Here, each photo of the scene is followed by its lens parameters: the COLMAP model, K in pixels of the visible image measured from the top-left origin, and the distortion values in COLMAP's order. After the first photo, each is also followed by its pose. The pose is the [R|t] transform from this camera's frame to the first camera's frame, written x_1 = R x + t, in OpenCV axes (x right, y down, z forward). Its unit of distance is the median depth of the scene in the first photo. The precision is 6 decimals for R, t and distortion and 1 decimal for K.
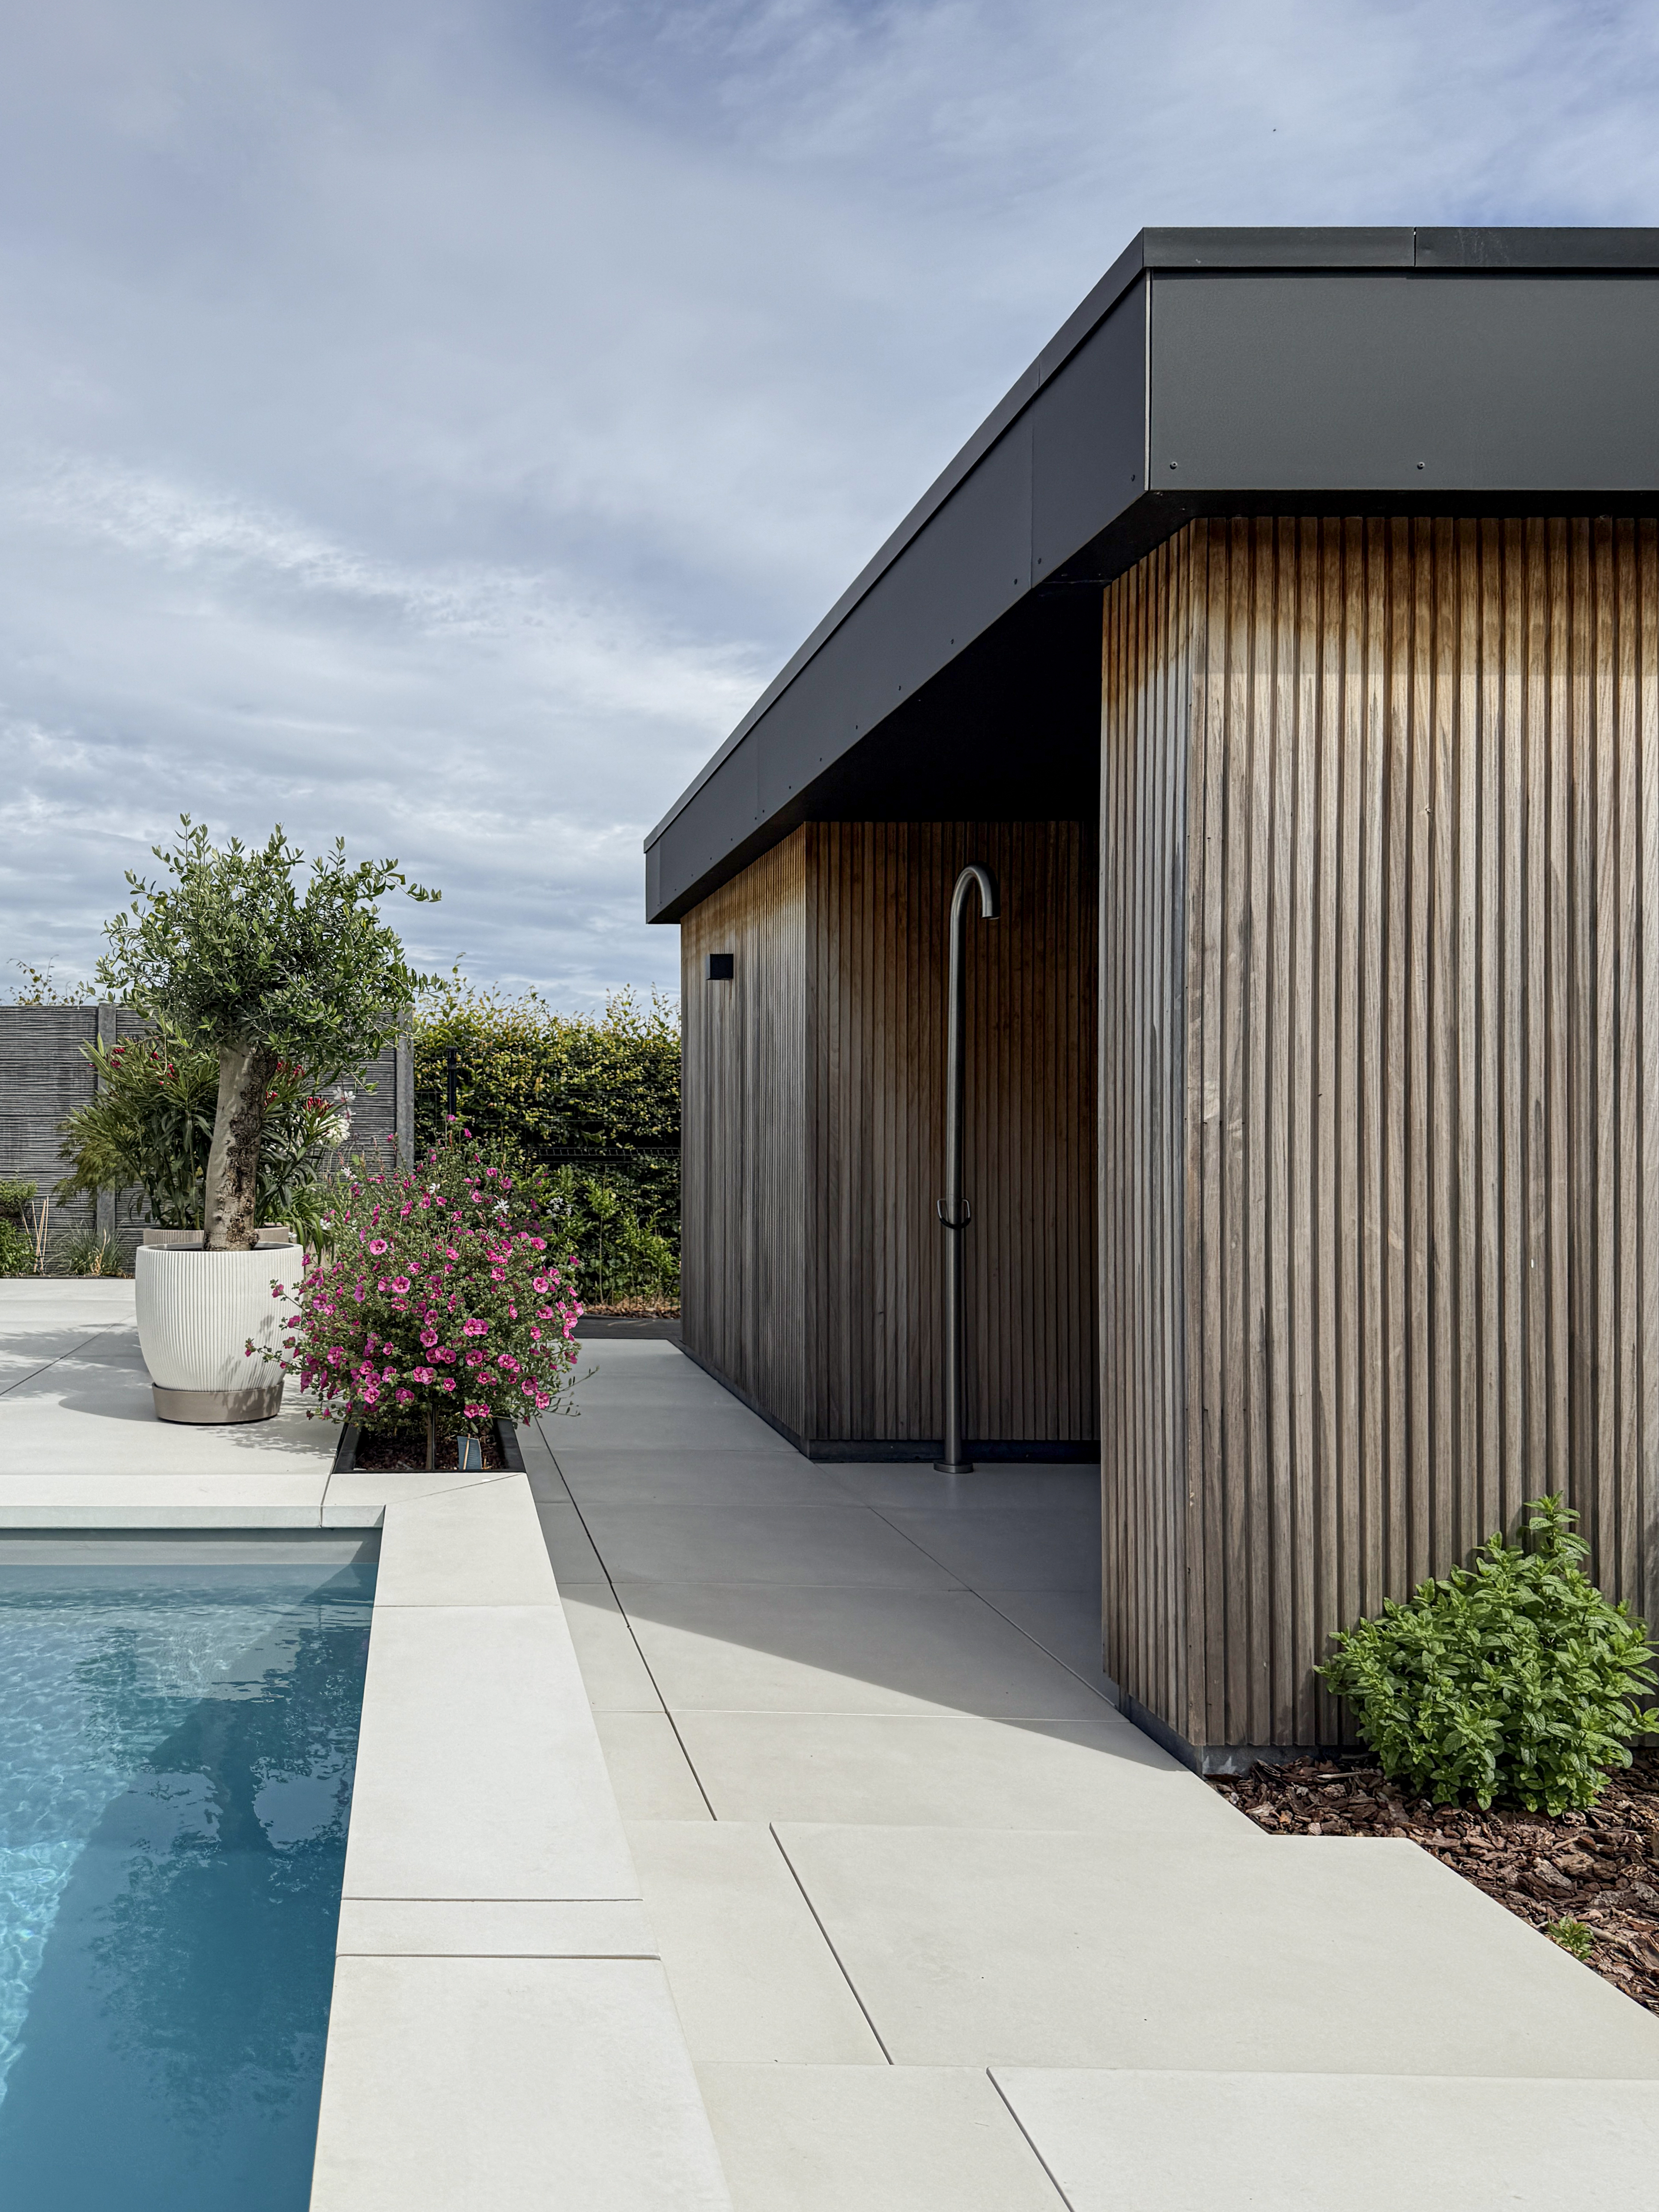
lens RADIAL K [[1646.6, 0, 353.2], [0, 1646.6, 1114.3], [0, 0, 1]] dist [-0.033718, 0.000061]
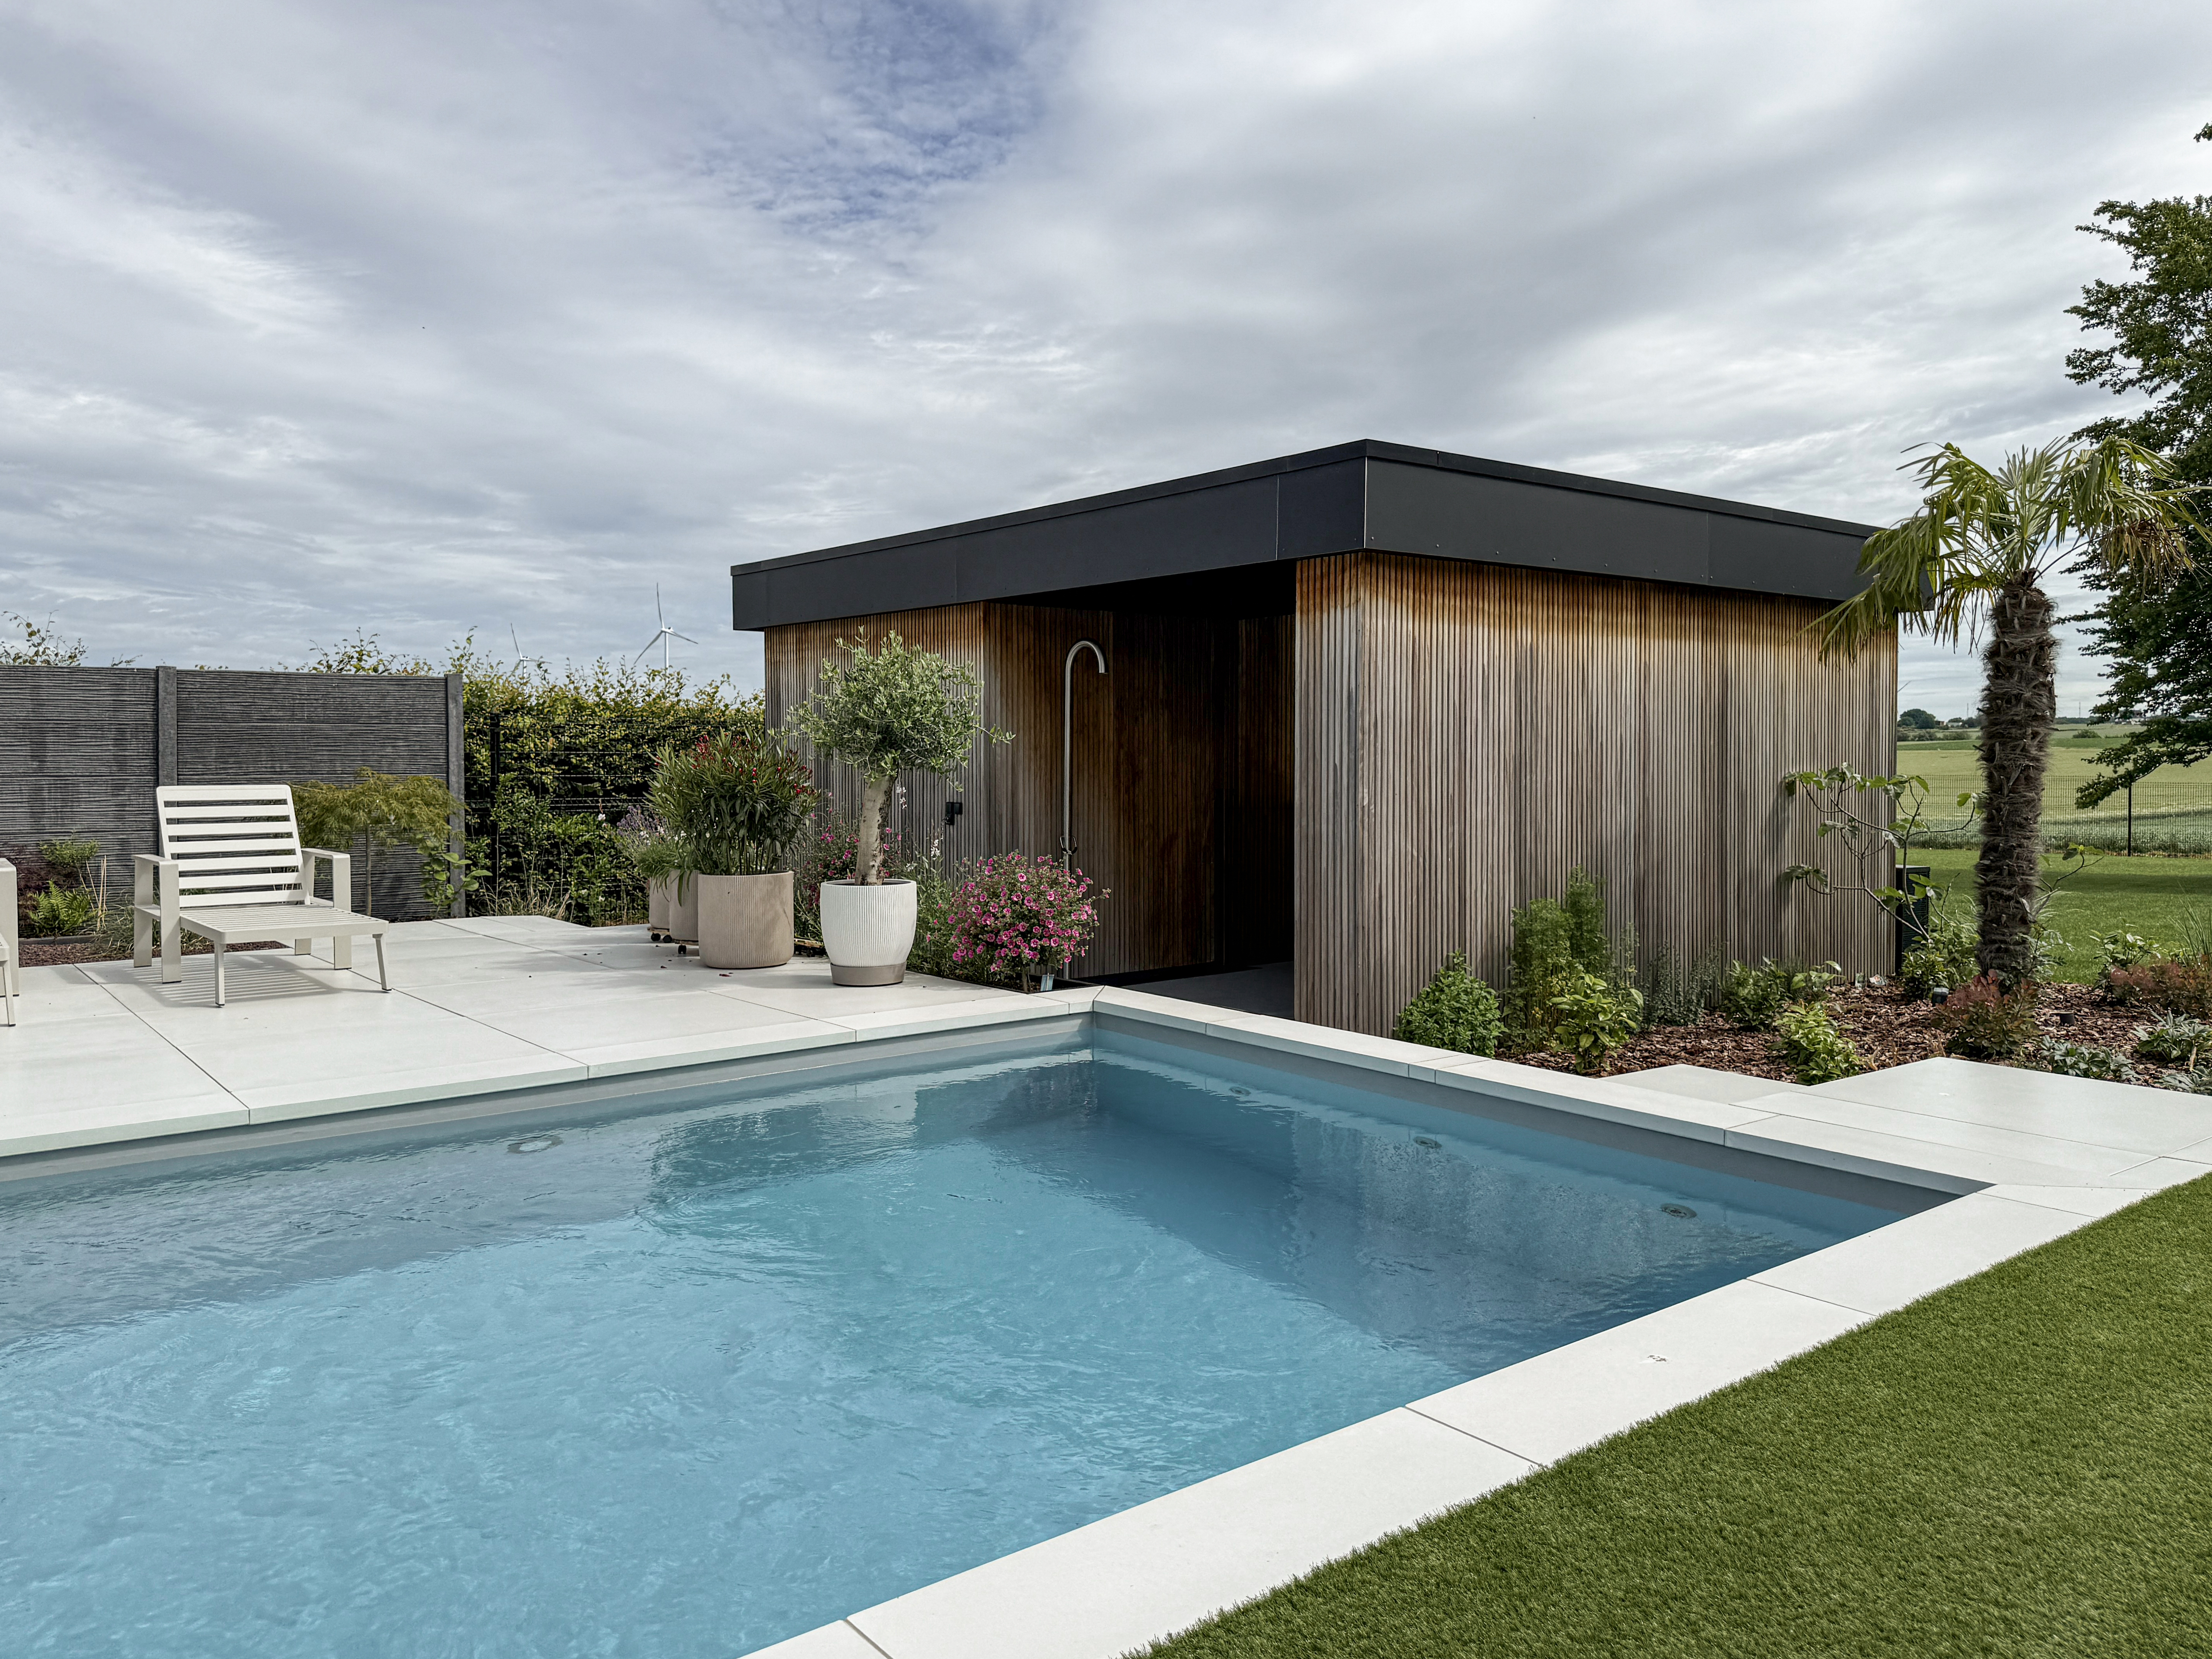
lens RADIAL K [[1622.1, 0, 1106.0], [0, 1622.1, 829.5], [0, 0, 1]] dist [0.008764, -0.047485]
pose [[0.759991, -0.031893, 0.649151, -0.691034], [-0.005844, 0.998420, 0.055895, -0.048711], [-0.649907, -0.046274, 0.758603, -0.297182]]
